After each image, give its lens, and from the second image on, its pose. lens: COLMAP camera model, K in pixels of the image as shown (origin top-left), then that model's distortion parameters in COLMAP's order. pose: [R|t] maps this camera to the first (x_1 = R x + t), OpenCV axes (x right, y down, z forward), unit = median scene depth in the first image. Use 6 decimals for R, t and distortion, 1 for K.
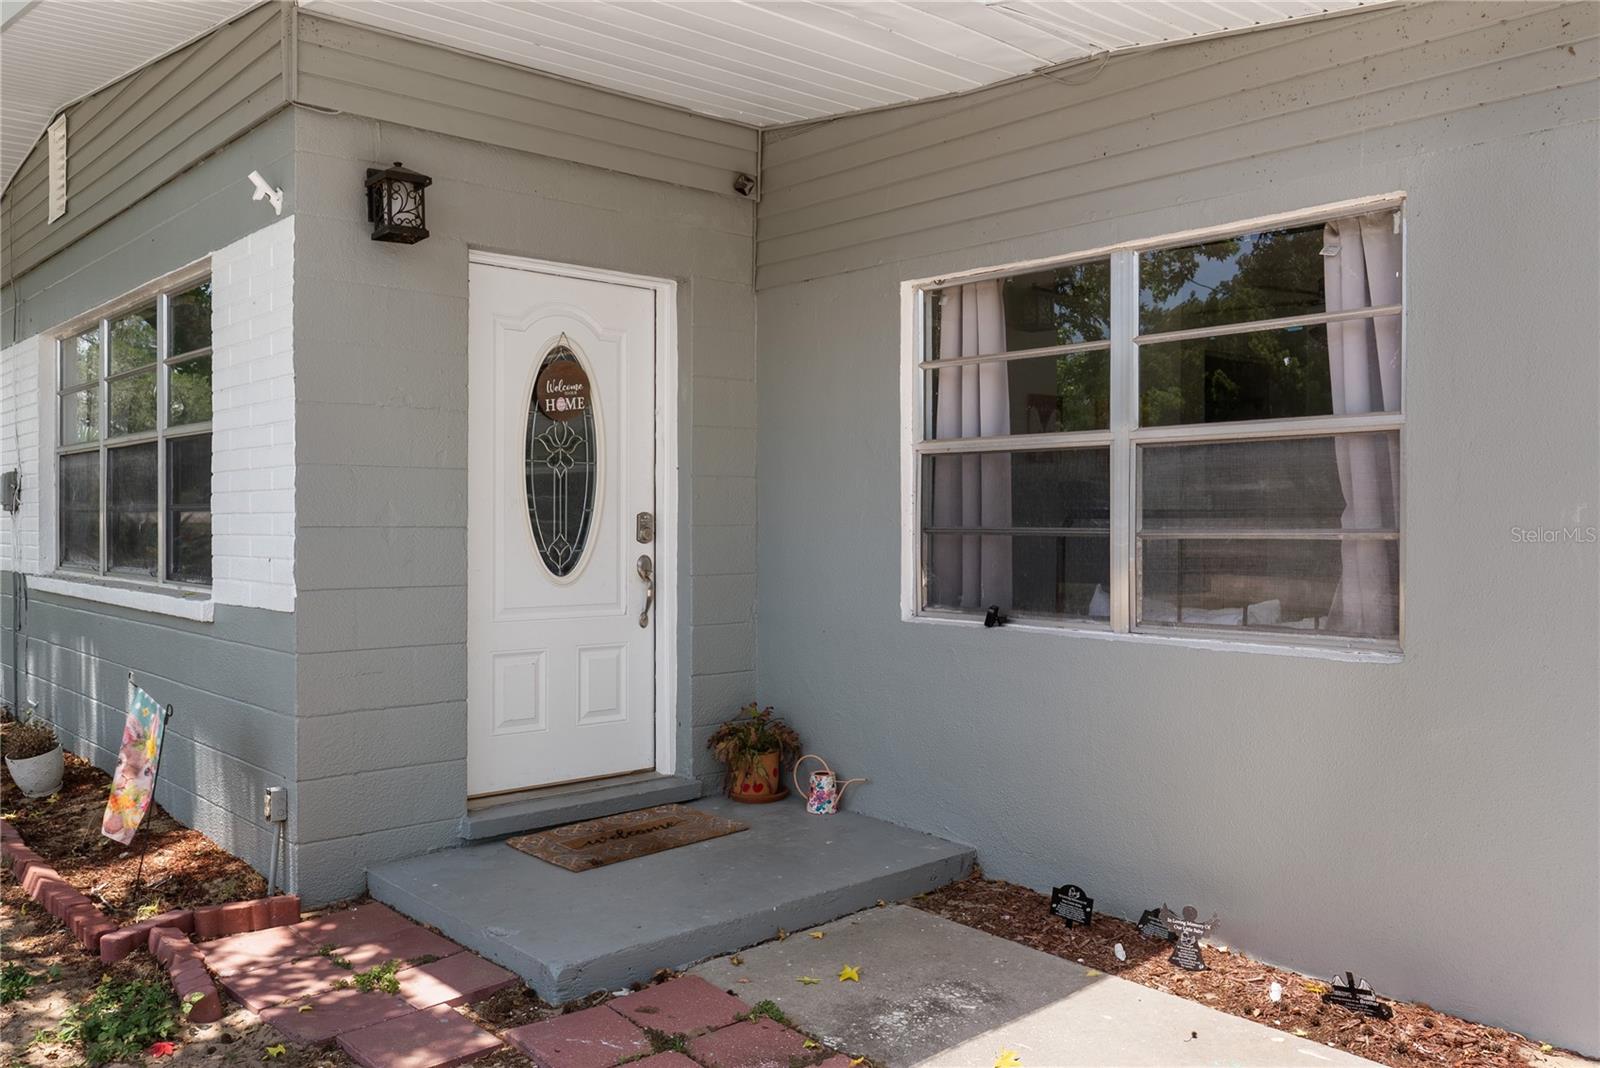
lens RADIAL K [[1288.8, 0, 793.7], [0, 1288.8, 534.6], [0, 0, 1]] dist [0.043964, -0.000266]
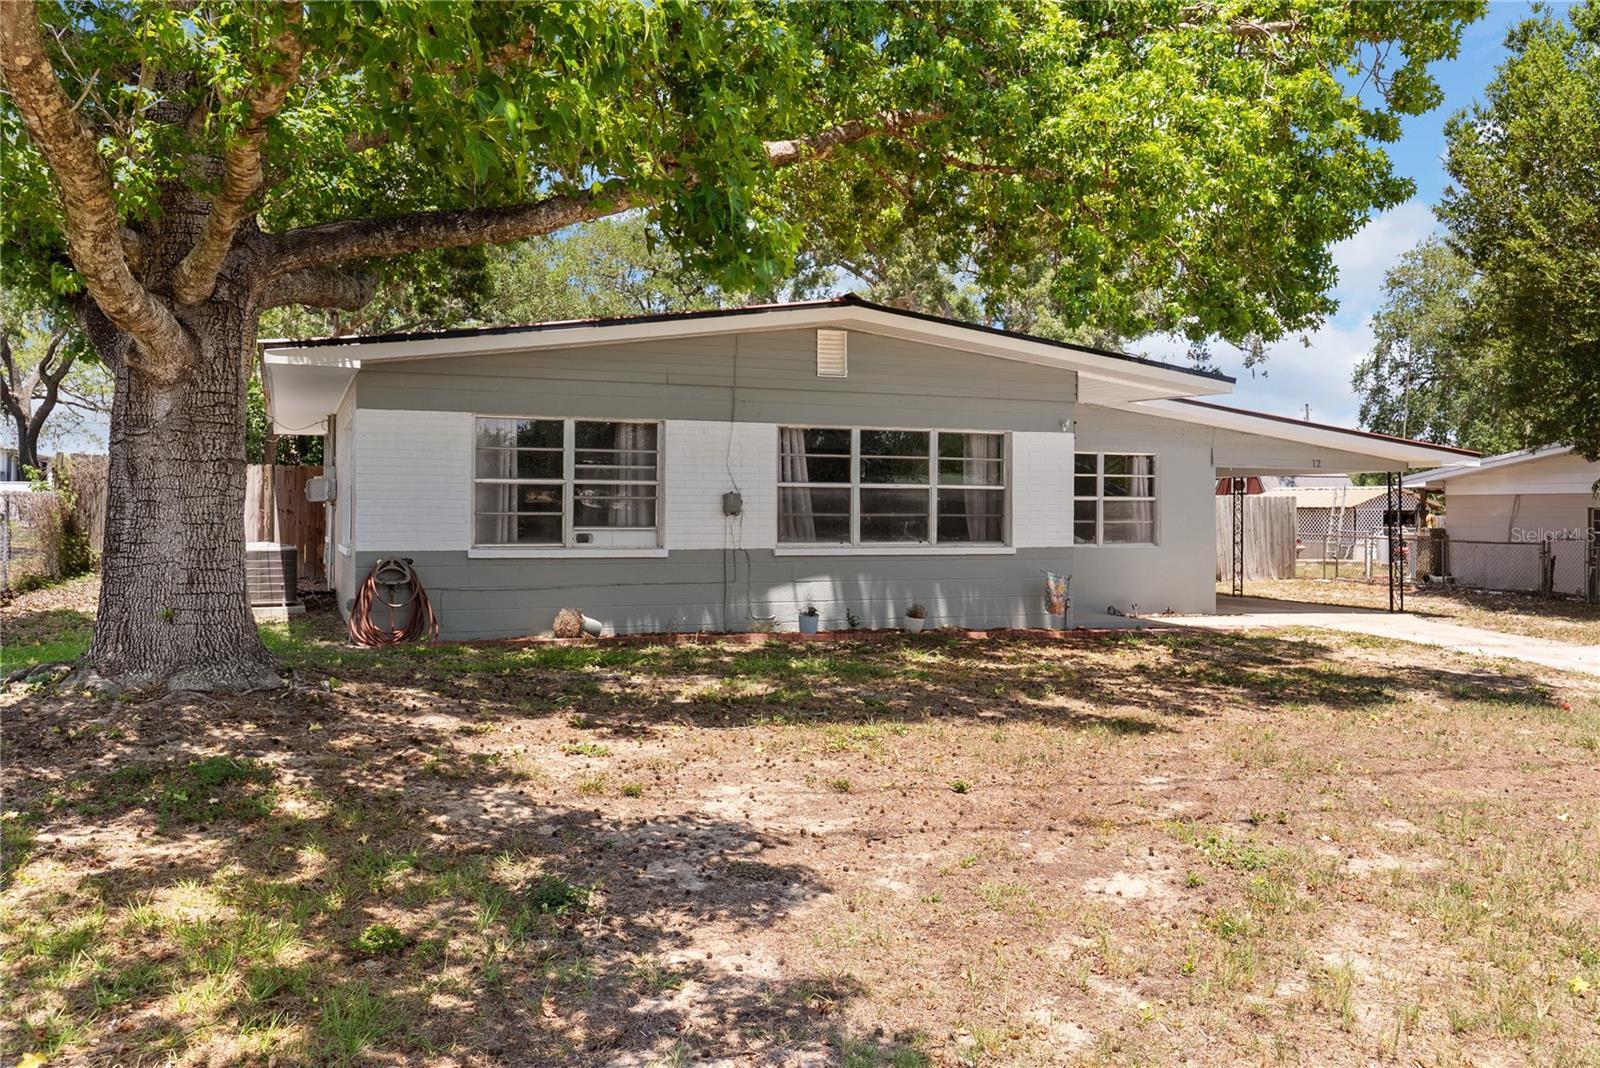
lens RADIAL K [[1288.8, 0, 799.9], [0, 1288.8, 529.9], [0, 0, 1]] dist [0.043964, -0.000266]
pose [[0.333722, -0.003863, 0.942664, -3.525241], [0.014961, 0.999887, -0.001199, 0.008995], [-0.942553, 0.014504, 0.333742, 0.496195]]
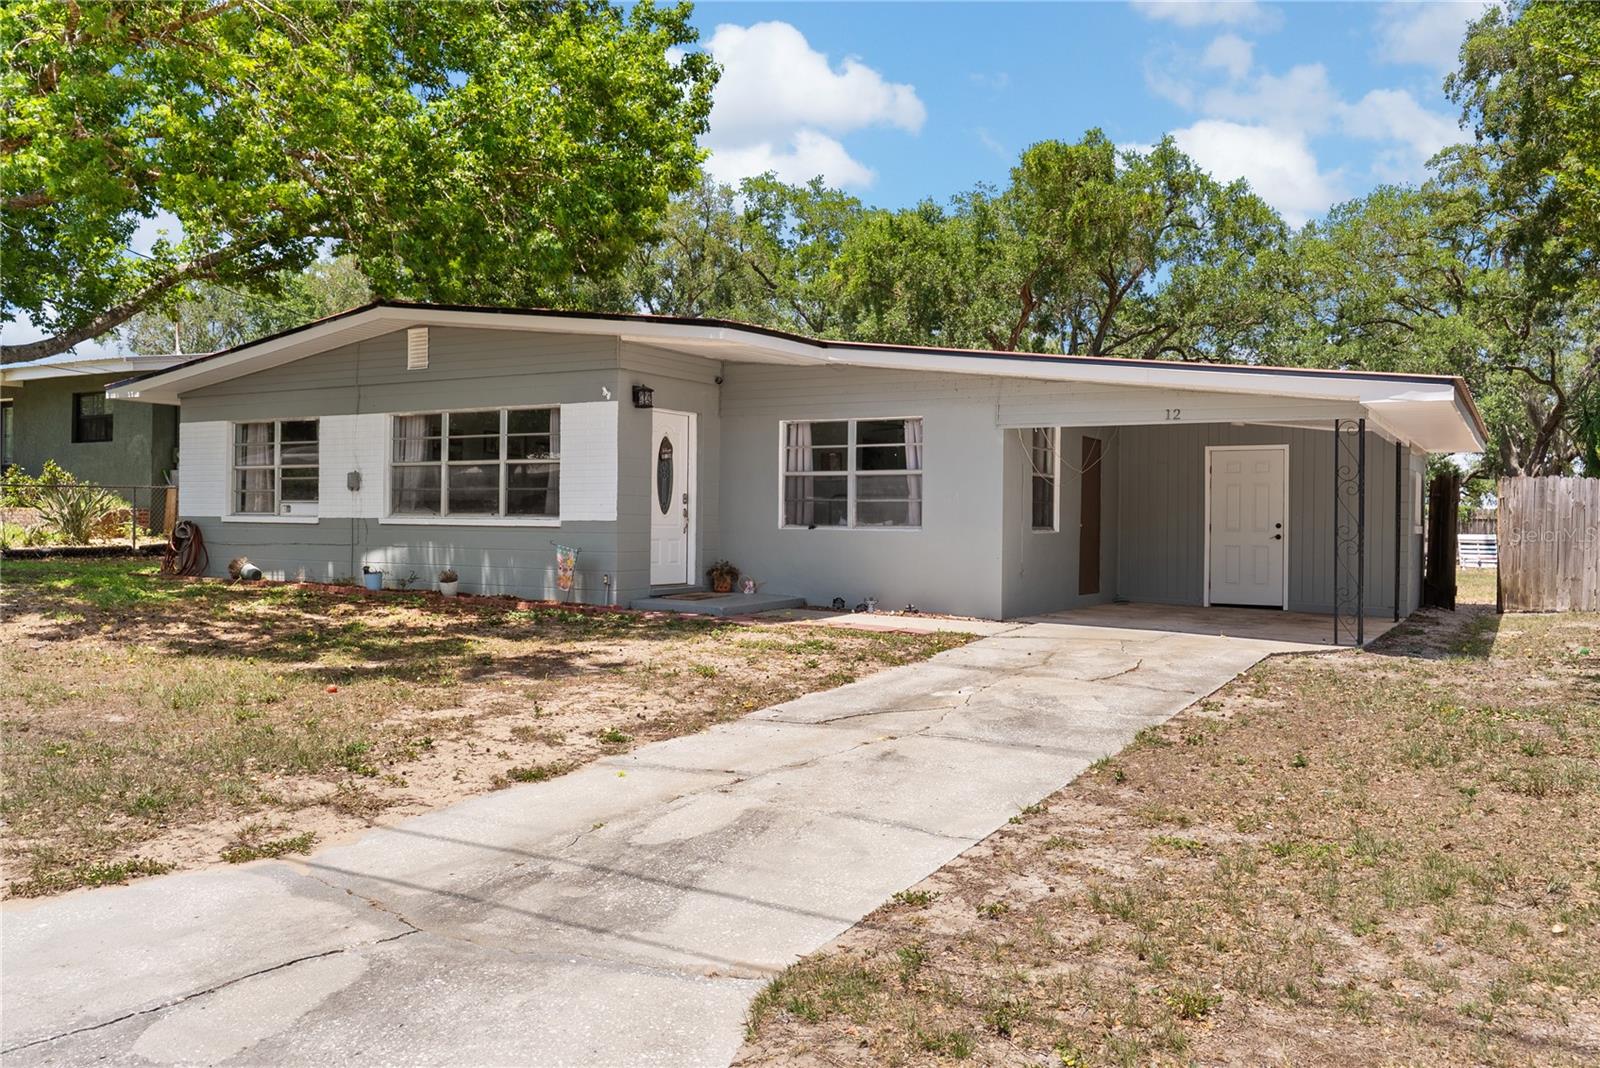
lens RADIAL K [[1236.4, 0, 797.9], [0, 1236.4, 540.2], [0, 0, 1]] dist [-0.010675, 0.001517]
pose [[0.946369, 0.006214, 0.323028, -0.877277], [-0.005938, 0.999981, -0.001841, 0.103106], [-0.323033, -0.000176, 0.946388, -1.933816]]
